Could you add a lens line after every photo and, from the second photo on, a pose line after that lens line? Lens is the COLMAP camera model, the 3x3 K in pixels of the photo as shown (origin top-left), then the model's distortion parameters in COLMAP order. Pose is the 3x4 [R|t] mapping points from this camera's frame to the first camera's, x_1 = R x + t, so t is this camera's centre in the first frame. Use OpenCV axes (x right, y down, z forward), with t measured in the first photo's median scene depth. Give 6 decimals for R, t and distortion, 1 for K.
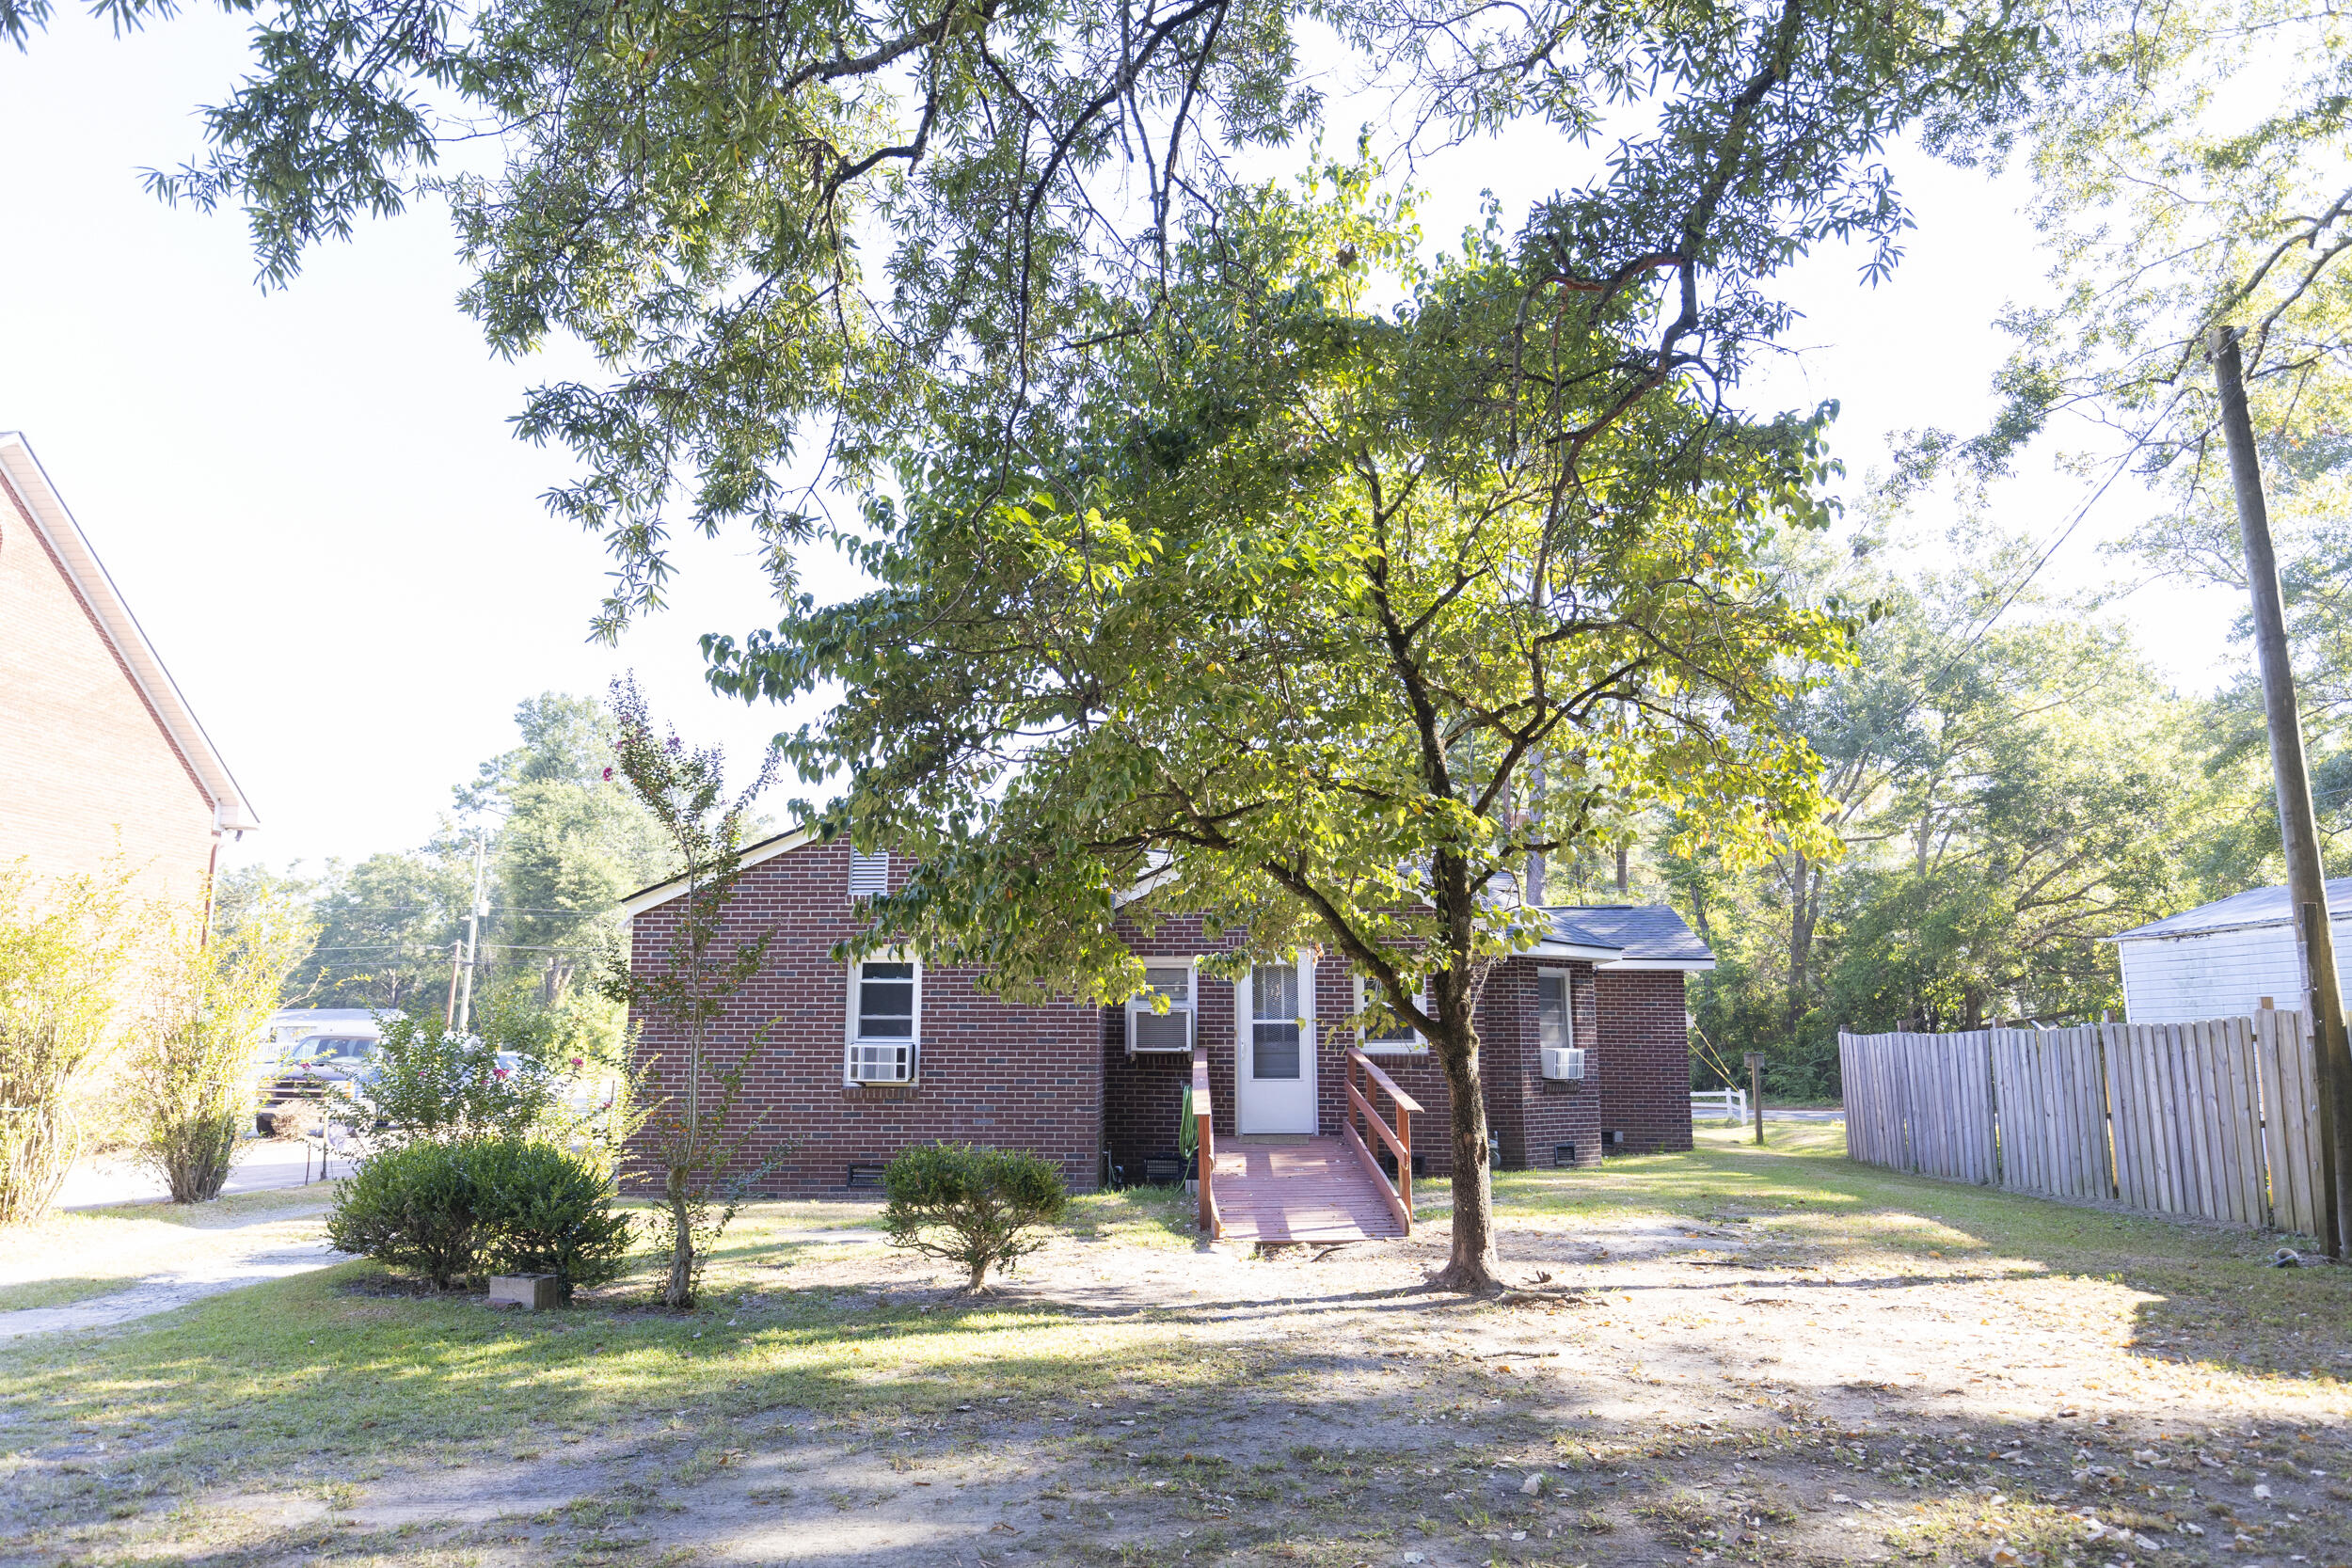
lens RADIAL K [[1532.3, 0, 1171.0], [0, 1532.3, 783.7], [0, 0, 1]] dist [0.013018, 0.003319]
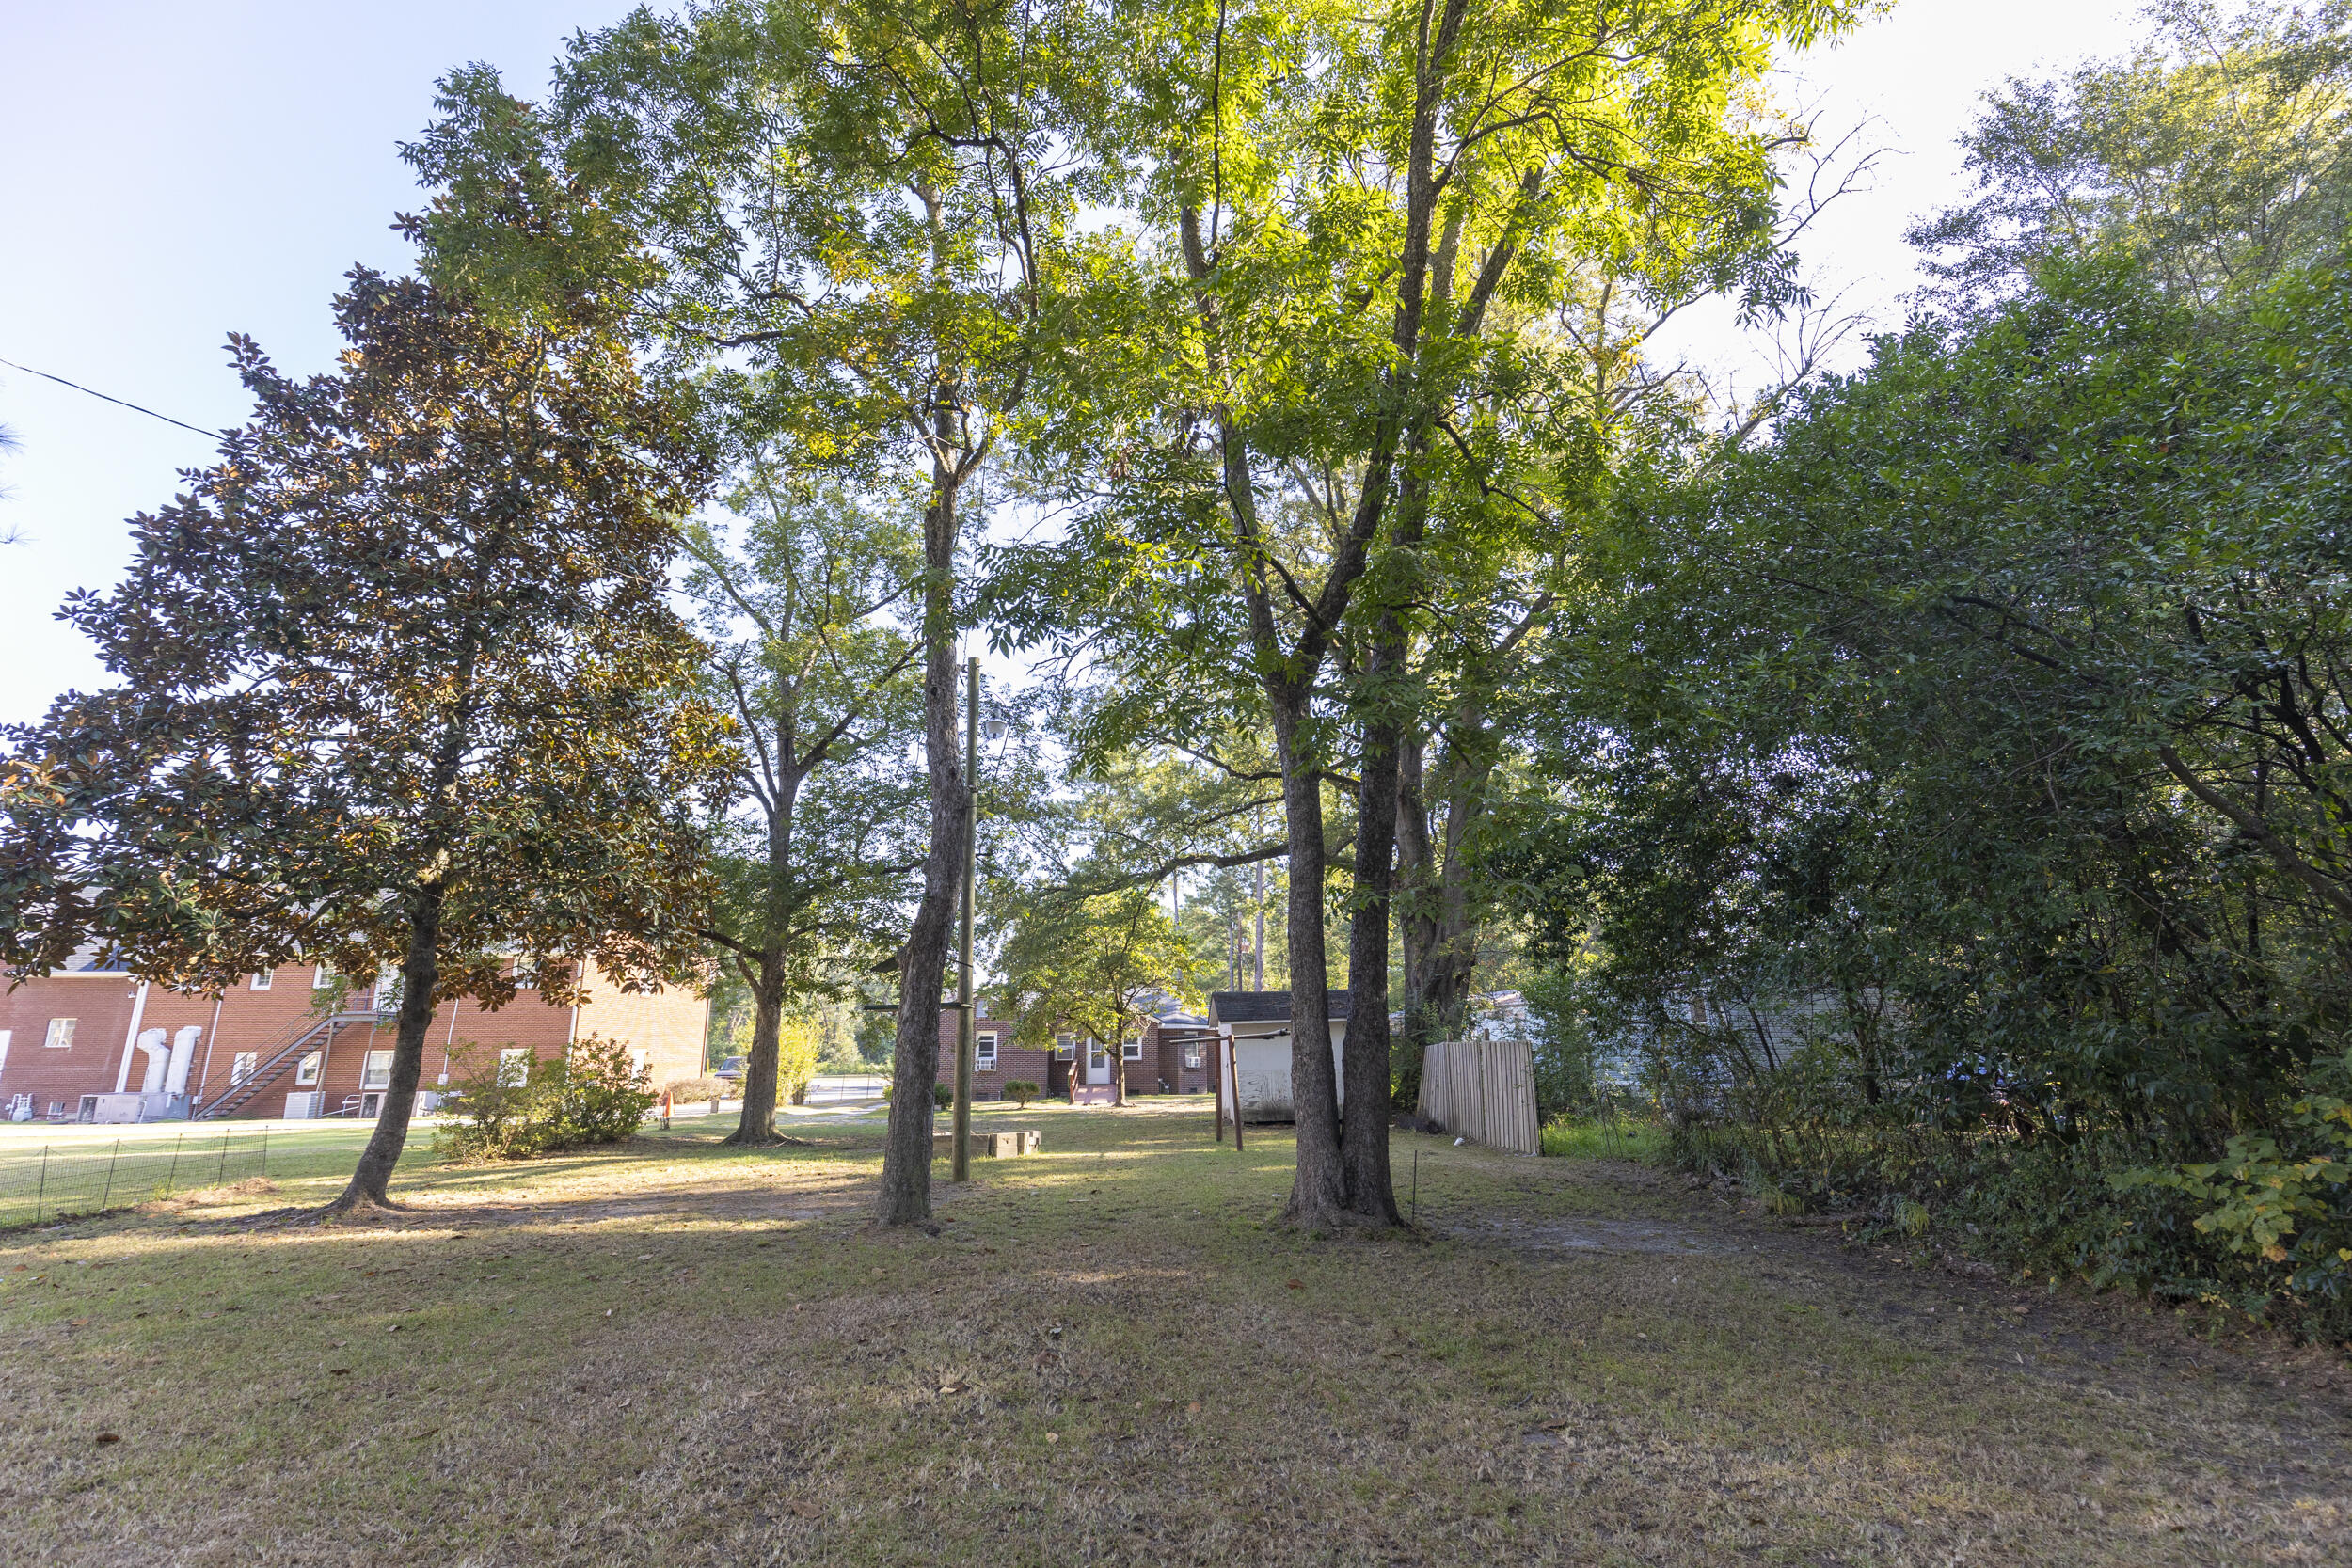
lens RADIAL K [[1107.0, 0, 1169.2], [0, 1107.0, 775.9], [0, 0, 1]] dist [0.014751, -0.000949]
pose [[0.998215, 0.001007, 0.059708, 0.070268], [0.003522, 0.997125, -0.075693, -0.243972], [-0.059612, 0.075768, 0.995342, -1.378210]]
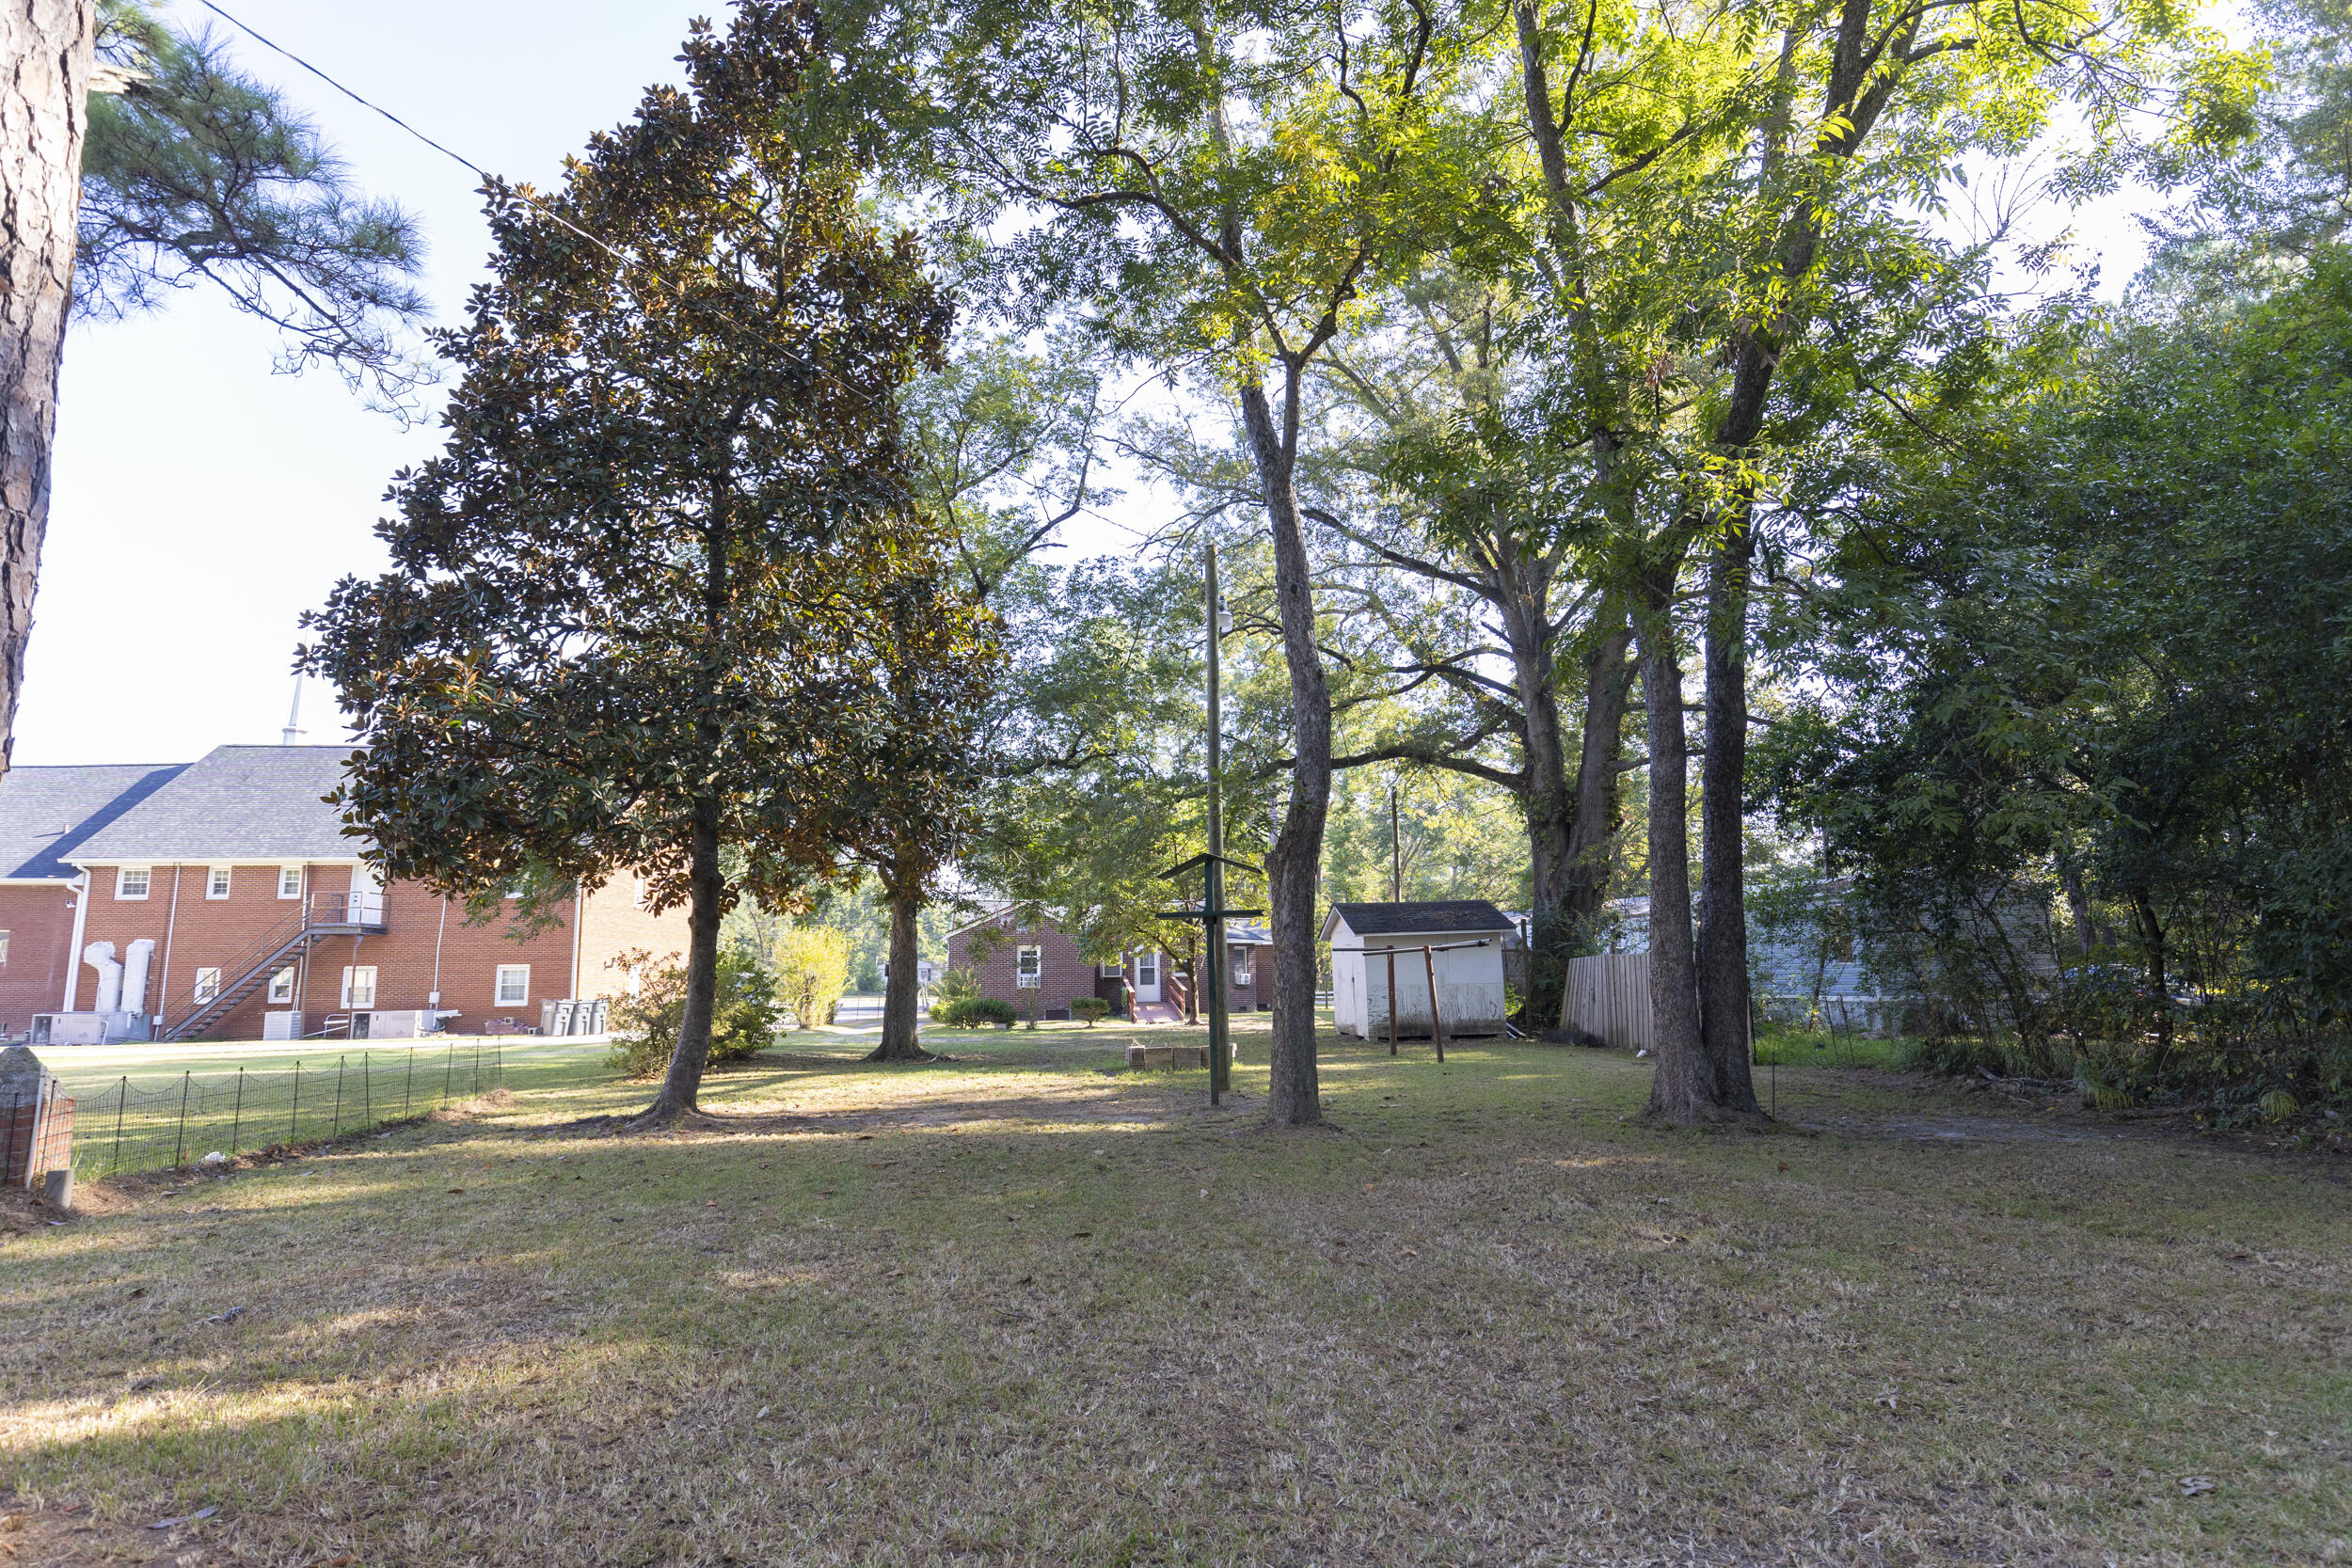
lens RADIAL K [[1258.6, 0, 1176.0], [0, 1258.6, 784.0], [0, 0, 1]] dist [0.004093, 0.000728]
pose [[0.993711, 0.000553, 0.111976, -0.146907], [-0.002838, 0.999791, 0.020249, -0.247116], [-0.111941, -0.020440, 0.993505, -1.419795]]
